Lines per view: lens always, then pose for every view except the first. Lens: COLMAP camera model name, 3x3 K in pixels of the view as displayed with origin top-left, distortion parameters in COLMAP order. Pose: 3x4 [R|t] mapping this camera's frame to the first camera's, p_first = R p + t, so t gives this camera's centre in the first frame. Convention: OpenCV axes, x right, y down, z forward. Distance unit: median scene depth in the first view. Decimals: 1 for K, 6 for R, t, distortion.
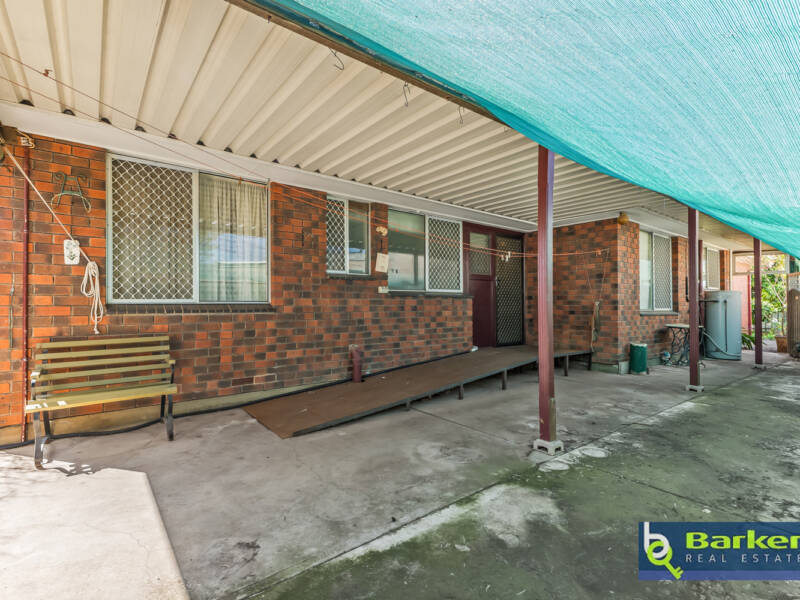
lens RADIAL K [[389.7, 0, 411.3], [0, 389.7, 300.8], [0, 0, 1]] dist [0.016928, -0.002957]
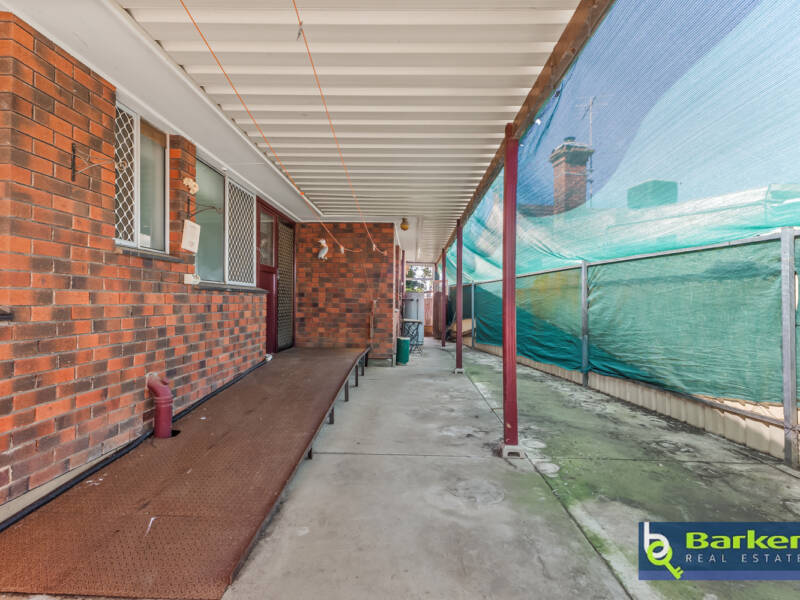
lens RADIAL K [[389.7, 0, 396.6], [0, 389.7, 299.4], [0, 0, 1]] dist [0.016928, -0.002957]
pose [[0.652320, 0.009490, 0.757884, -0.355363], [-0.015526, 0.999879, 0.000843, -0.001466], [-0.757785, -0.012317, 0.652389, 0.355469]]
